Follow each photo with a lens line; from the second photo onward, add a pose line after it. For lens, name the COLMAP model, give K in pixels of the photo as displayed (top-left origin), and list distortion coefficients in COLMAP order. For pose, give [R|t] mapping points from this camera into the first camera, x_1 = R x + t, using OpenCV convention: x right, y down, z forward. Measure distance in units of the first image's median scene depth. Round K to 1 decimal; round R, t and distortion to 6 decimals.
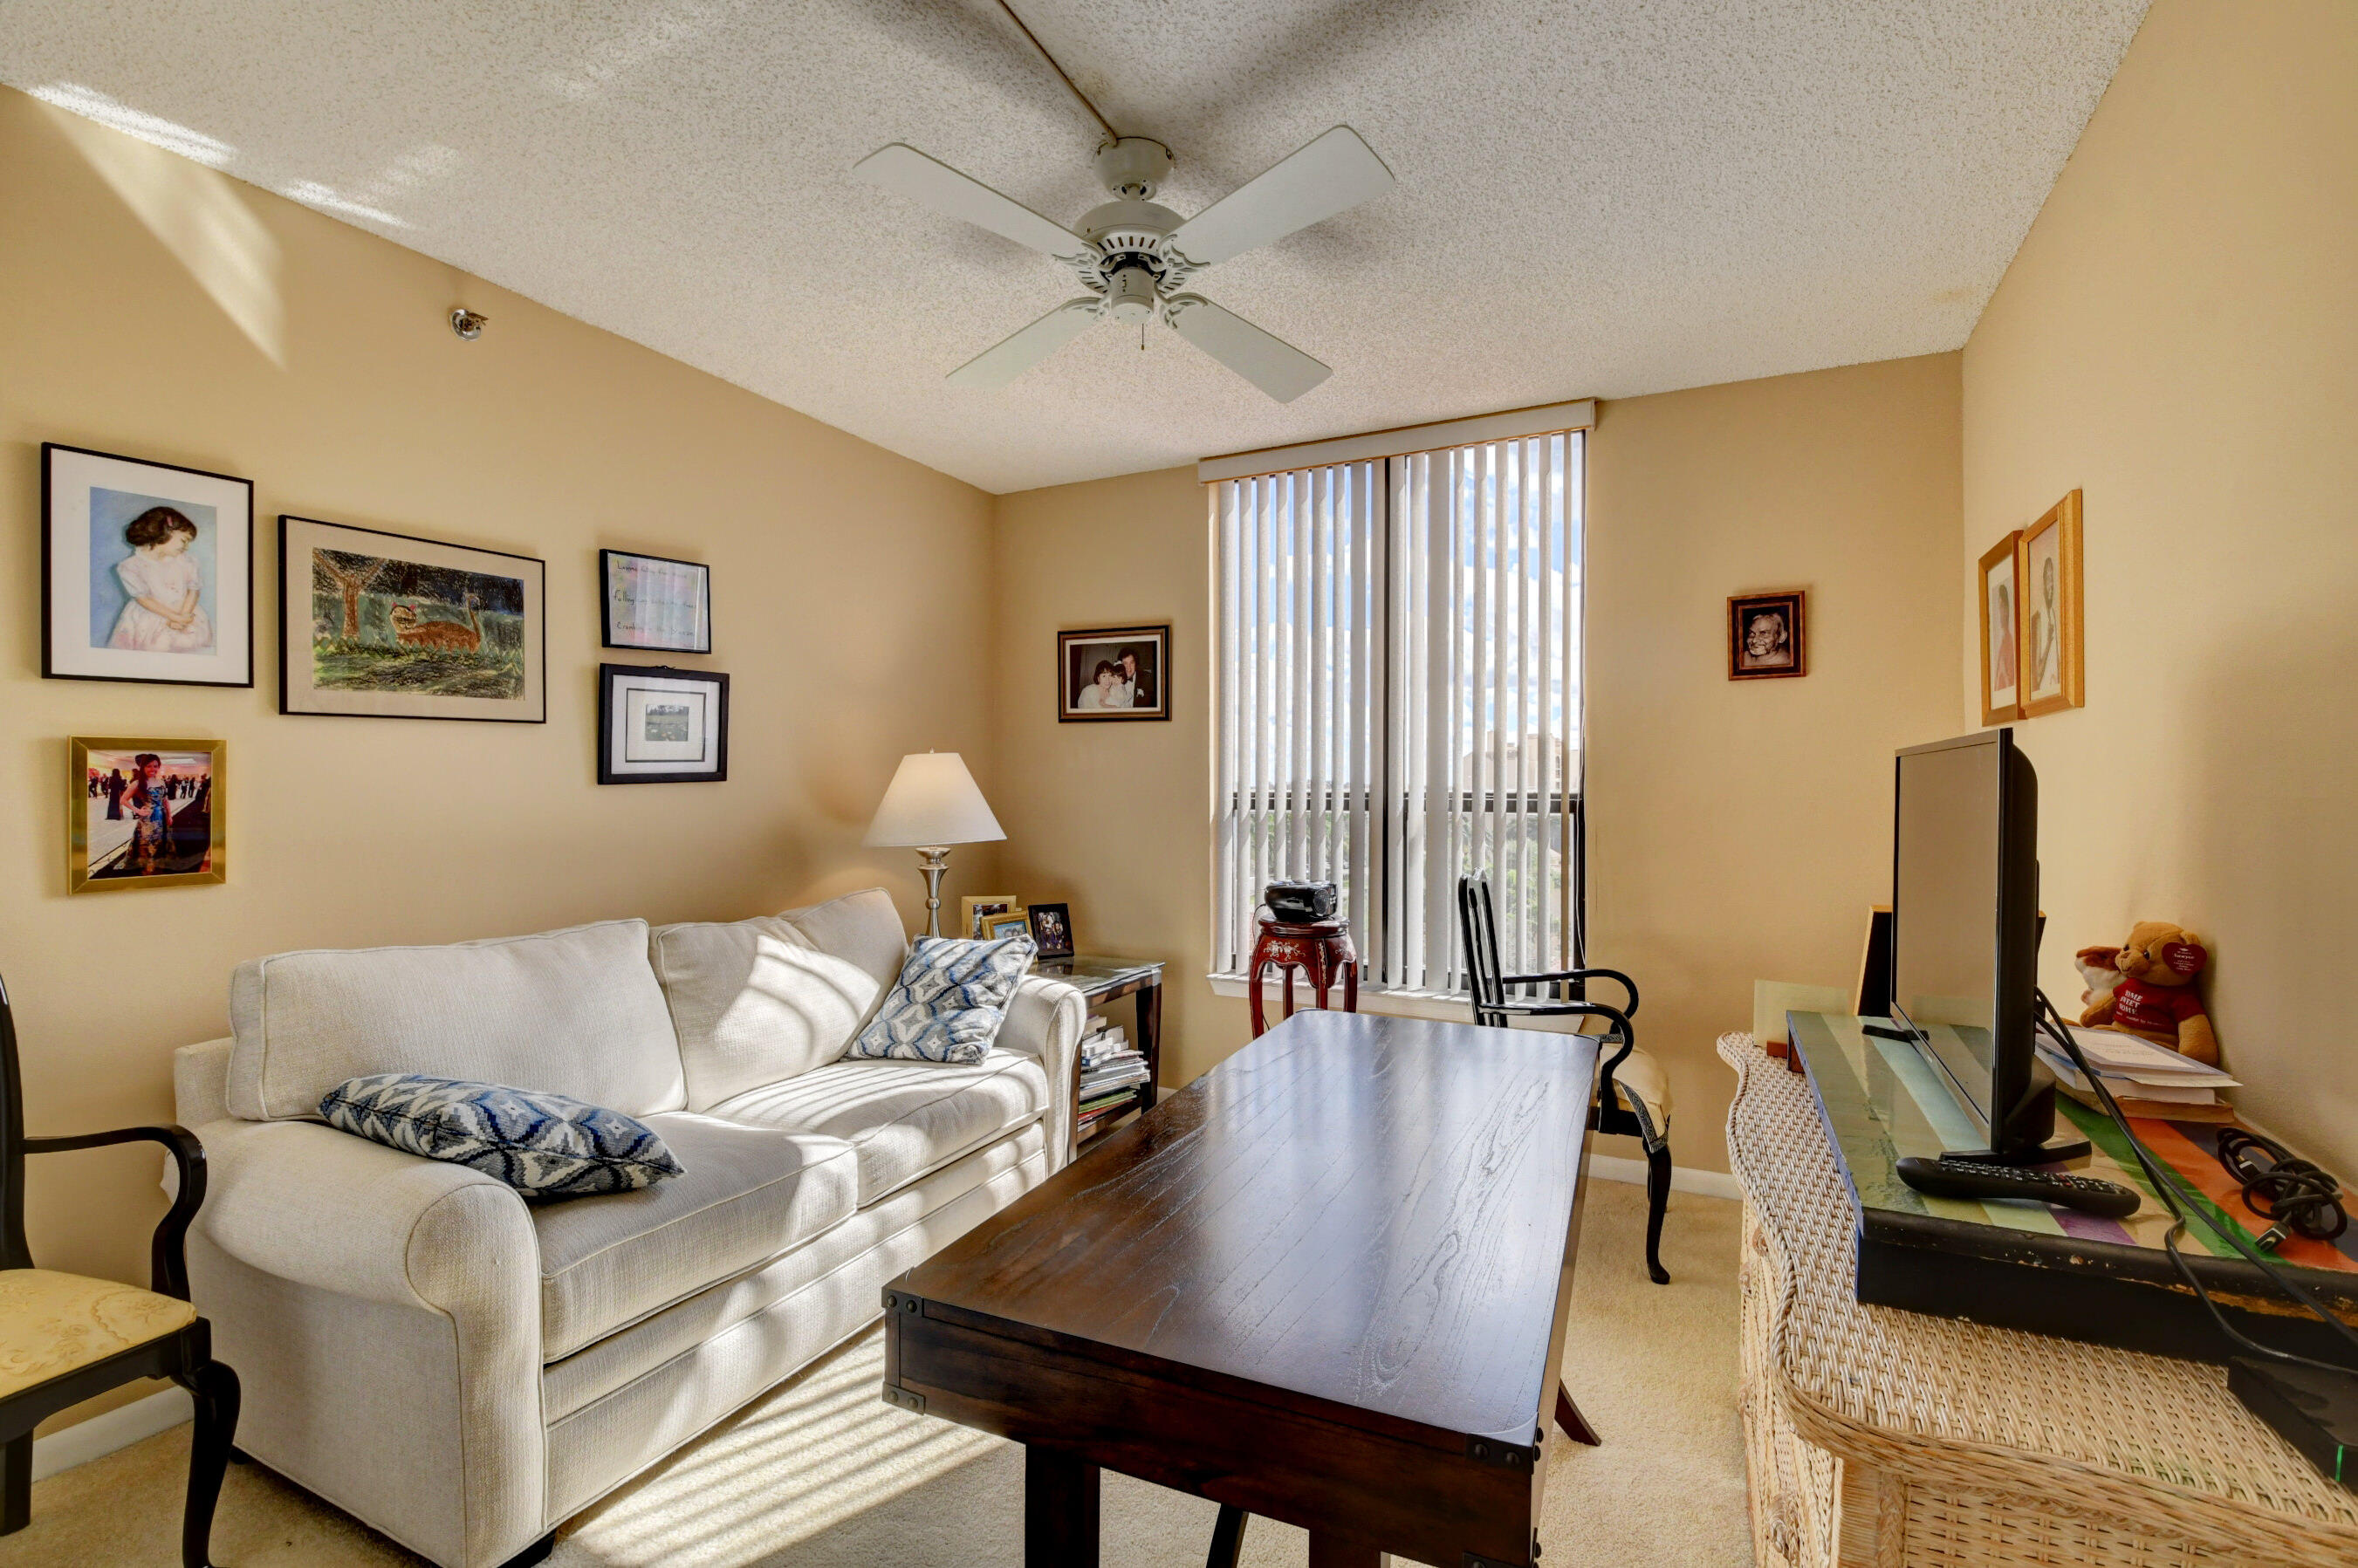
lens RADIAL K [[1043.6, 0, 1179.0], [0, 1043.6, 784.0], [0, 0, 1]] dist [0.023709, -0.039938]
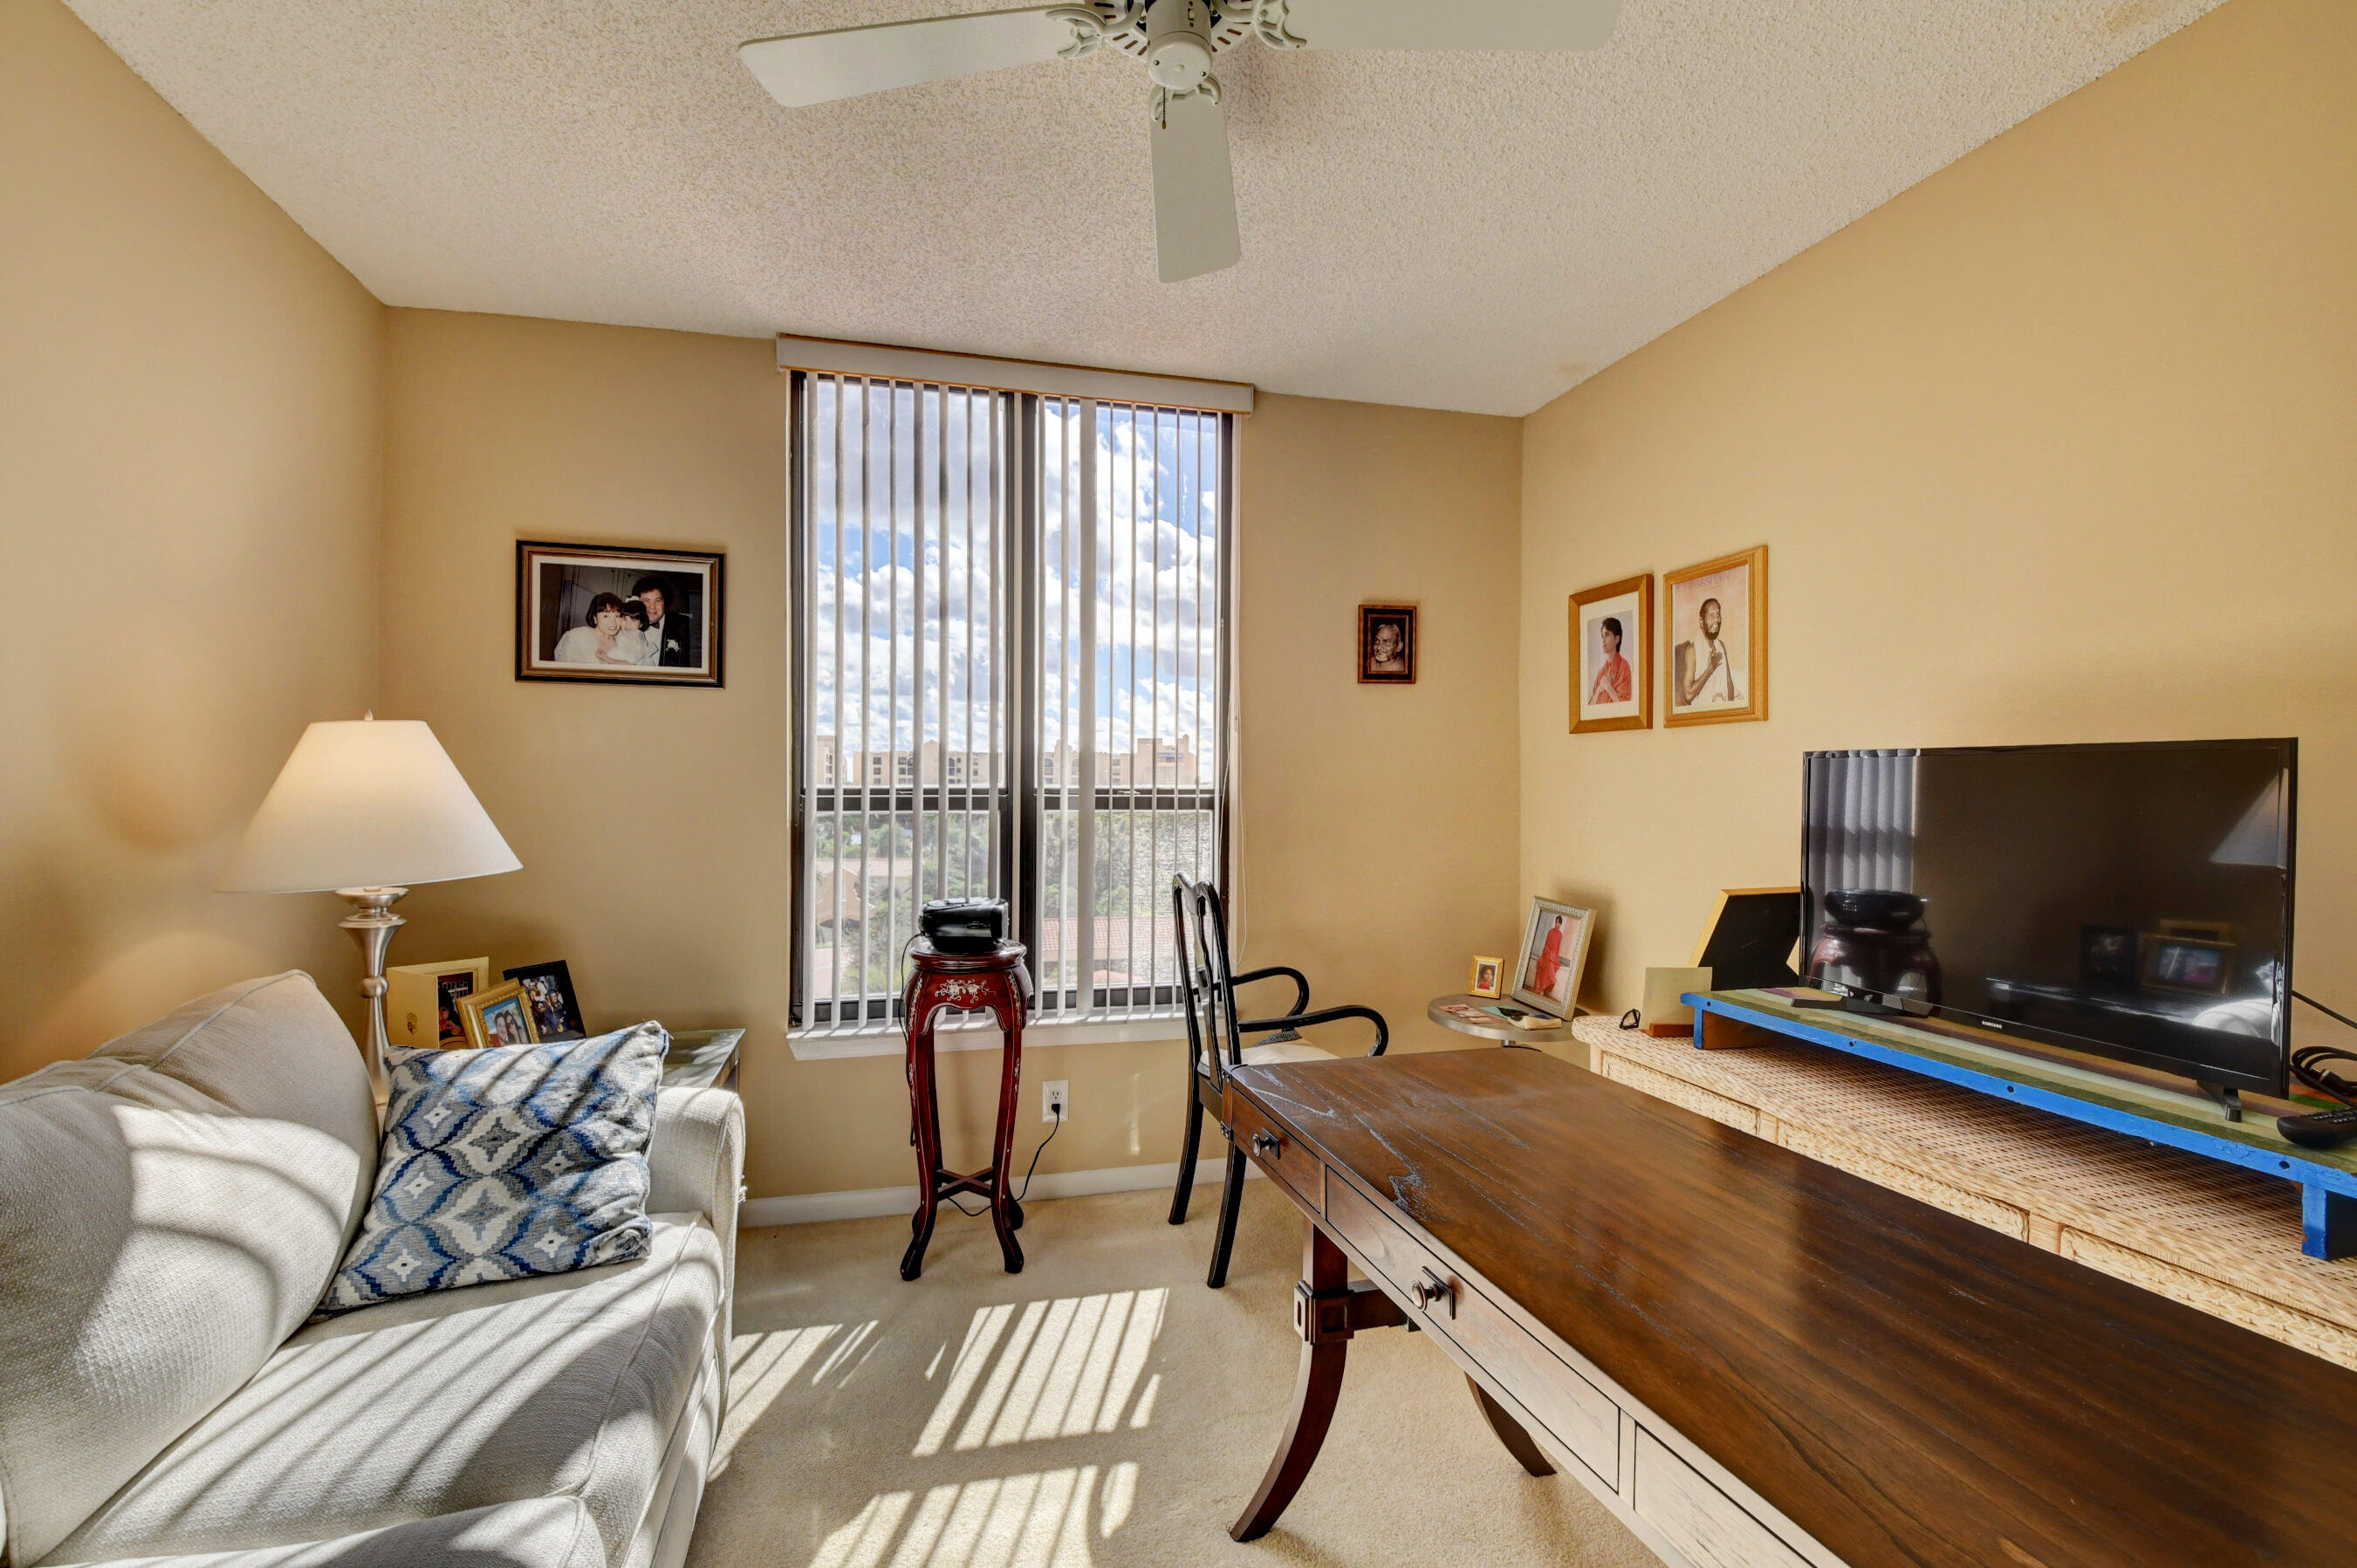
lens RADIAL K [[1043.2, 0, 1178.5], [0, 1043.2, 784.0], [0, 0, 1]] dist [0.023709, -0.039938]
pose [[0.751986, 0.001235, 0.659178, -0.301637], [-0.005464, 0.999976, 0.004360, -0.000142], [-0.659157, -0.006881, 0.751974, 0.314397]]
